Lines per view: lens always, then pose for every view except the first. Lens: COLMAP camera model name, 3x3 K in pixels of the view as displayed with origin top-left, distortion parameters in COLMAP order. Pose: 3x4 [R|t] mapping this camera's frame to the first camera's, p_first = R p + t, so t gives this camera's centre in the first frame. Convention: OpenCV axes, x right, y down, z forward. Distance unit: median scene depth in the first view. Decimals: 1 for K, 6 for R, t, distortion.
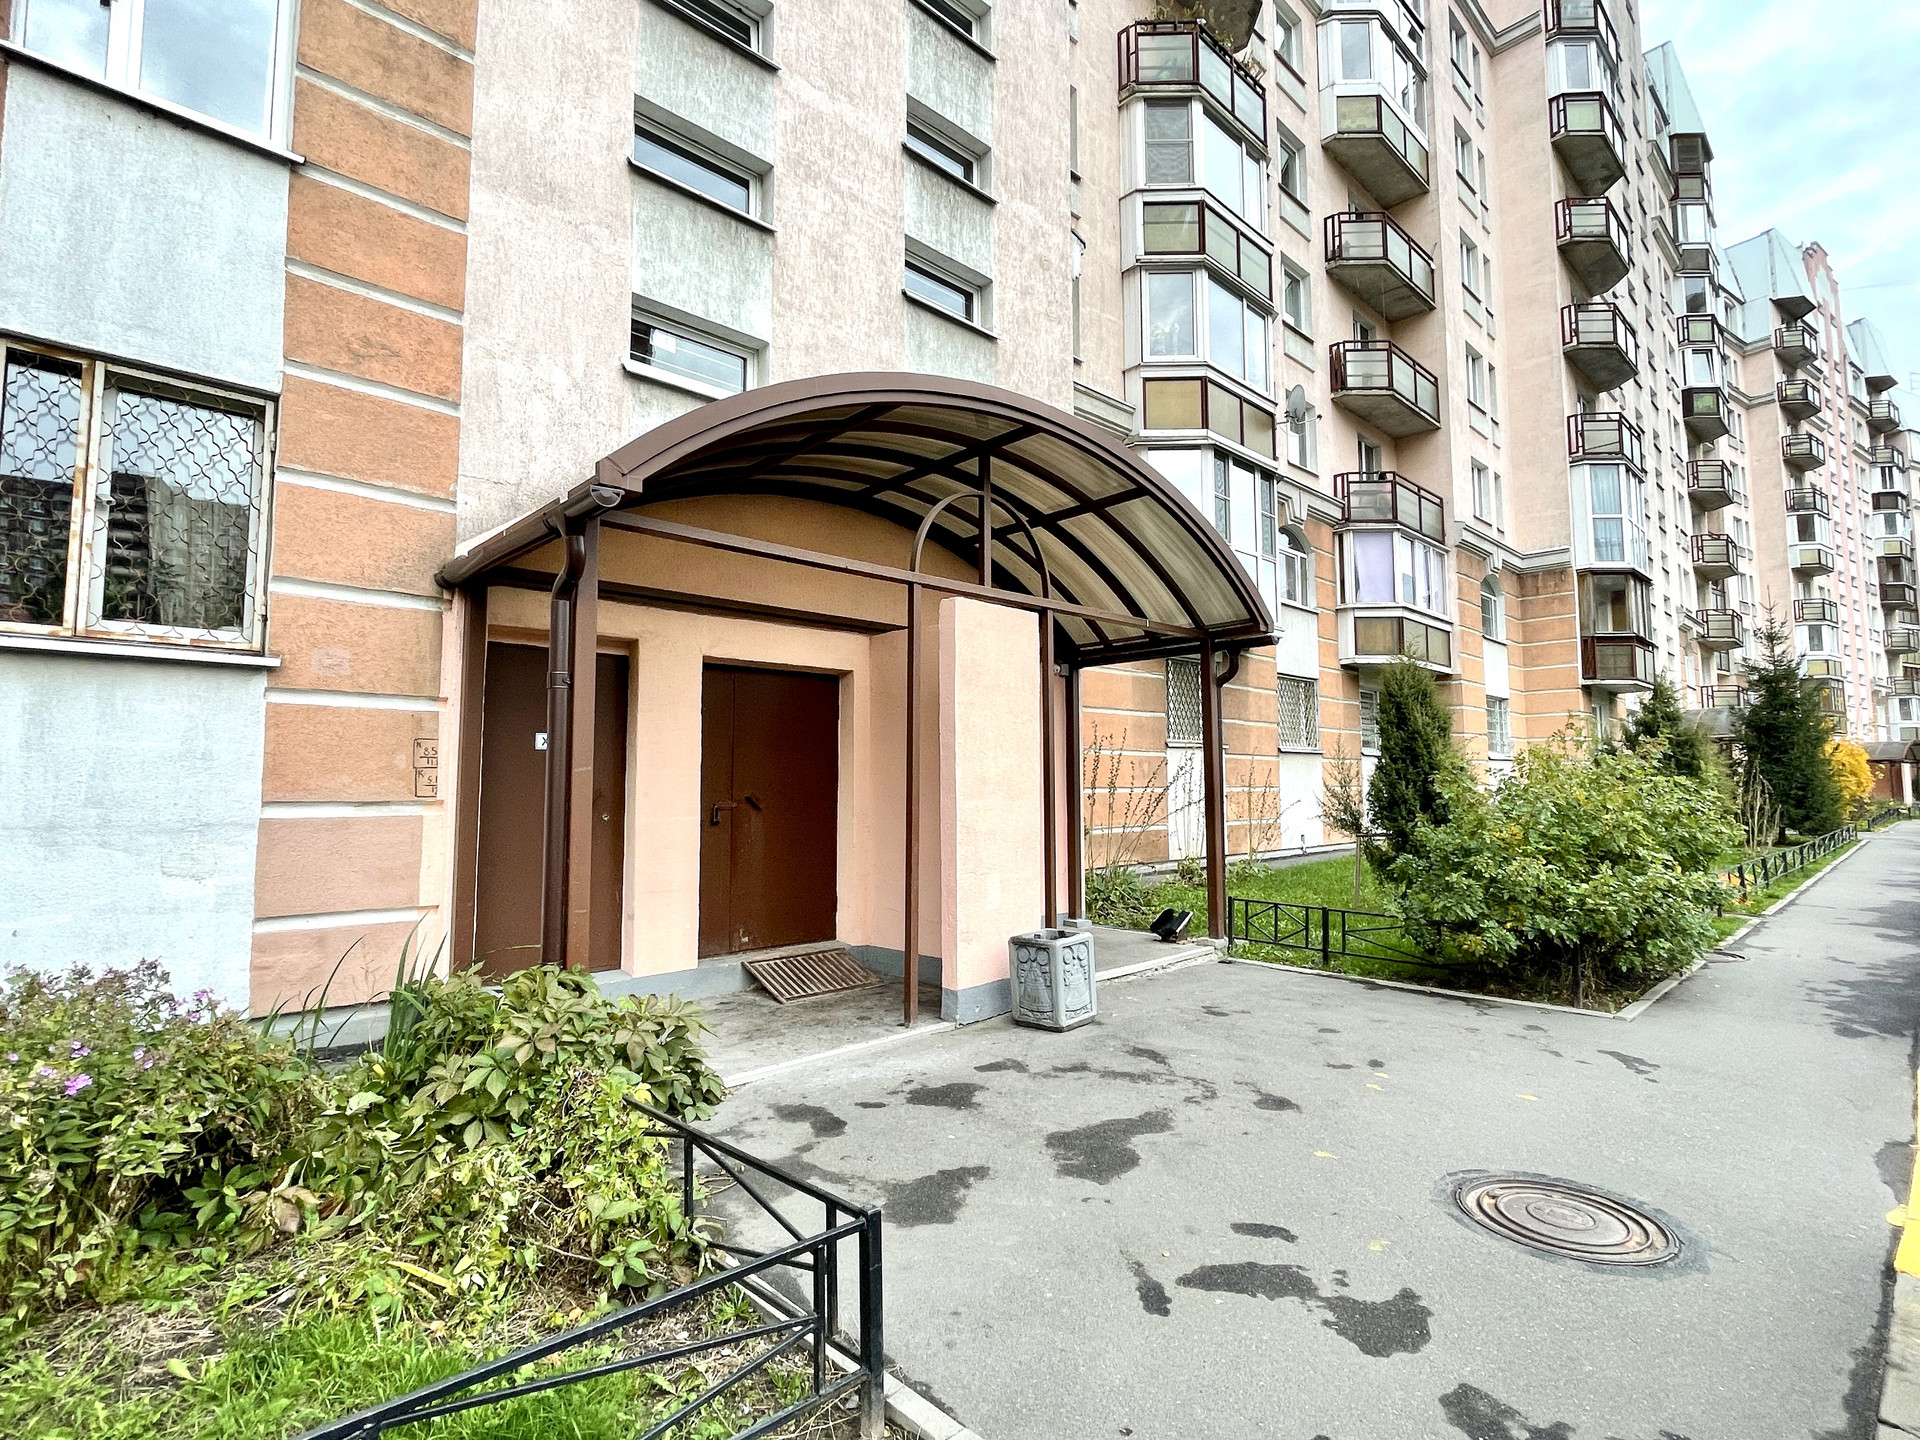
lens RADIAL K [[956.6, 0, 960.0], [0, 956.6, 717.2], [0, 0, 1]] dist [-0.012920, -0.000353]
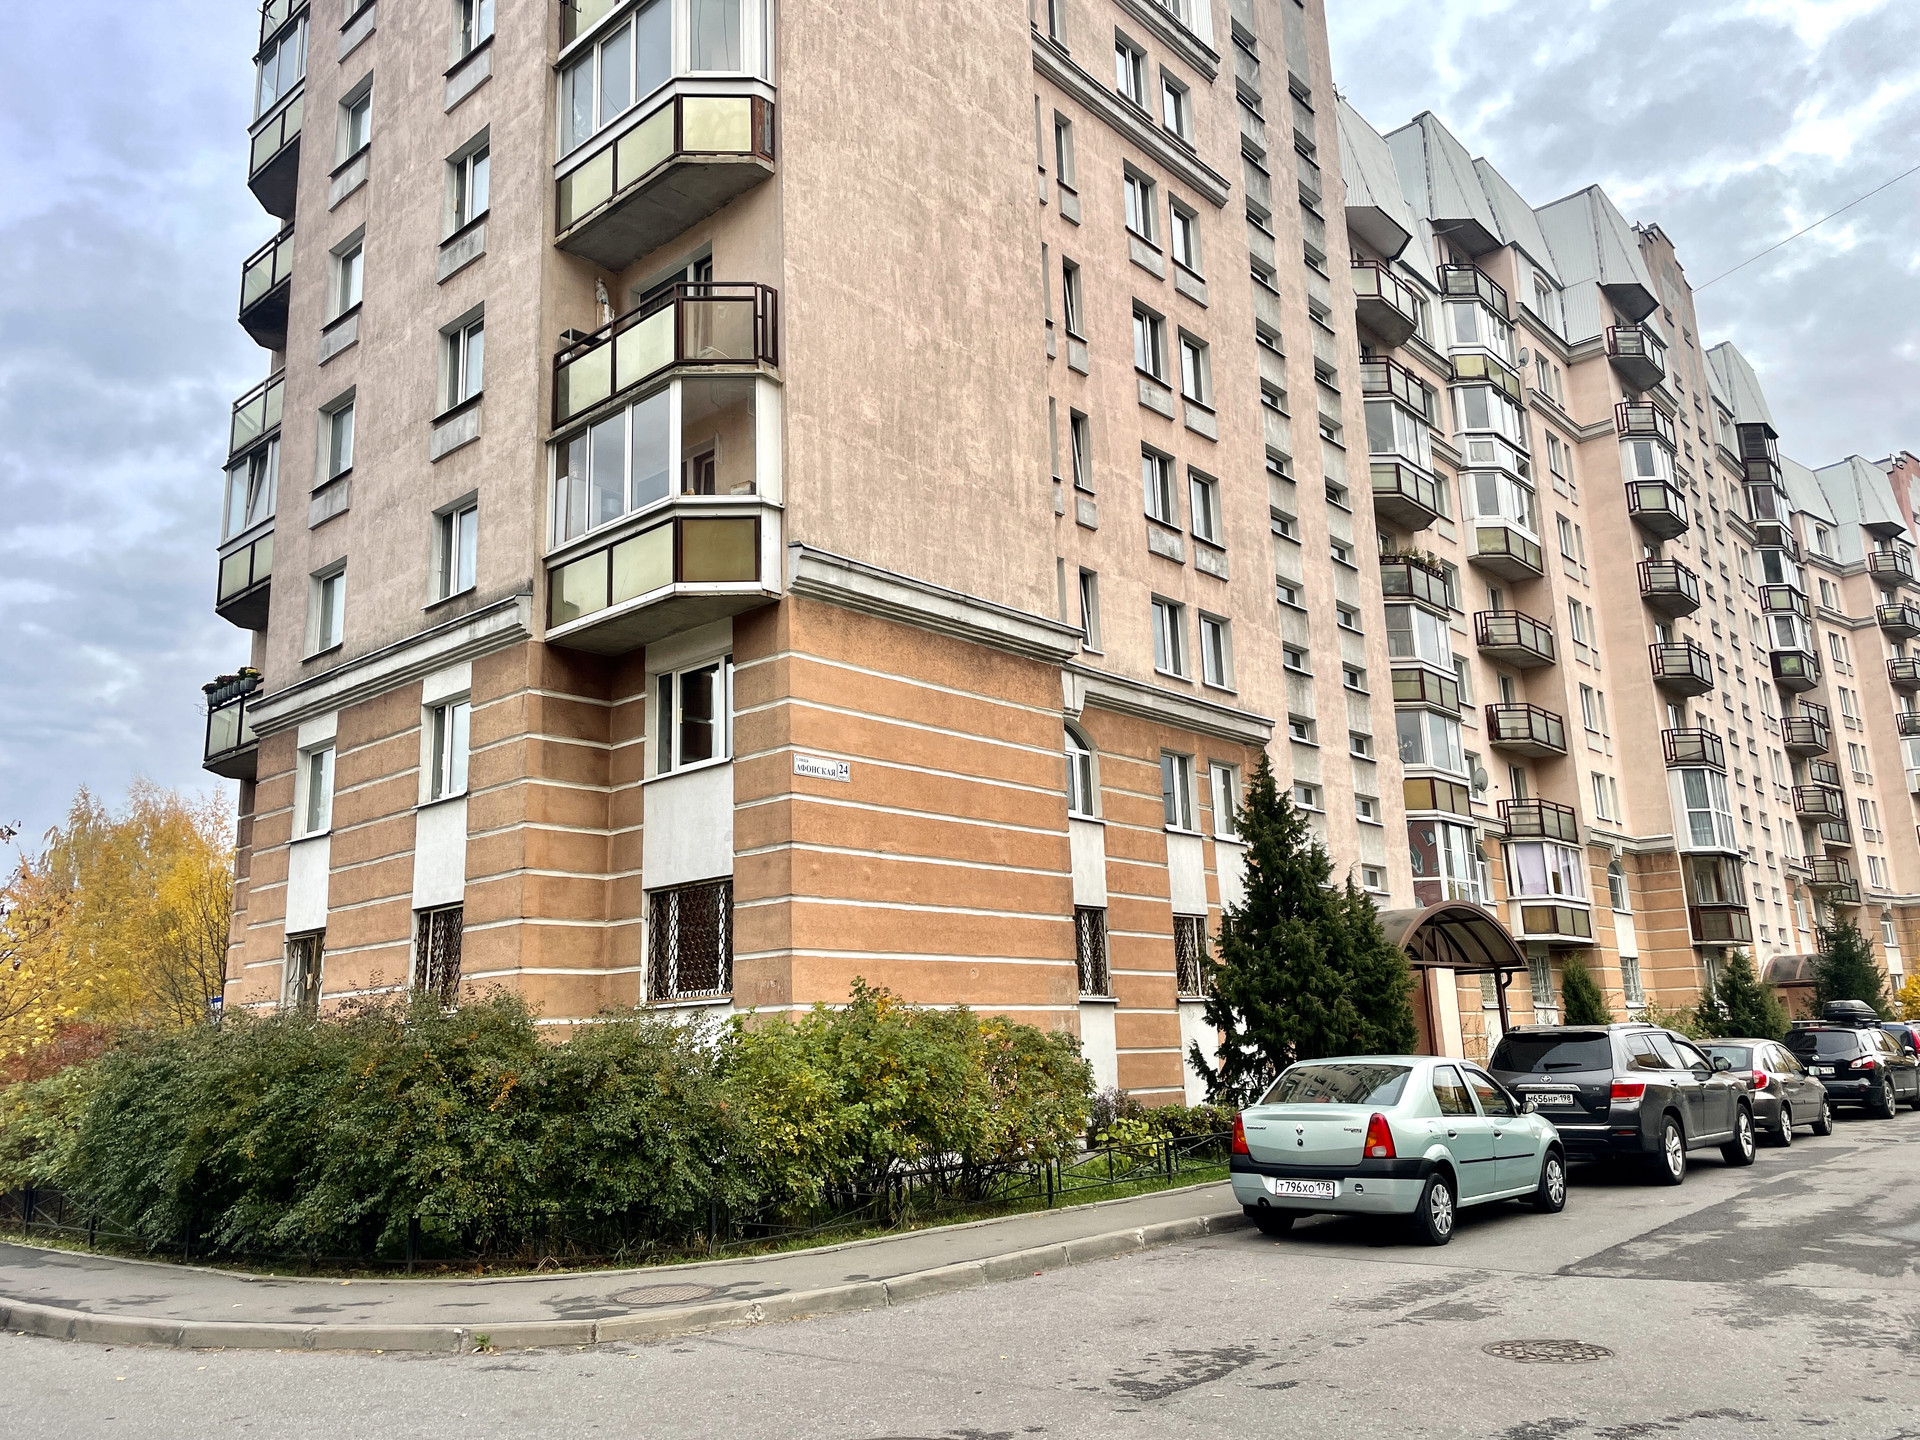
lens RADIAL K [[1464.6, 0, 958.8], [0, 1464.6, 719.7], [0, 0, 1]] dist [0.003155, -0.014242]
pose [[0.996543, -0.016082, 0.081513, -0.469208], [0.028379, 0.987967, -0.152036, -0.062059], [-0.078087, 0.153824, 0.985008, -0.882024]]
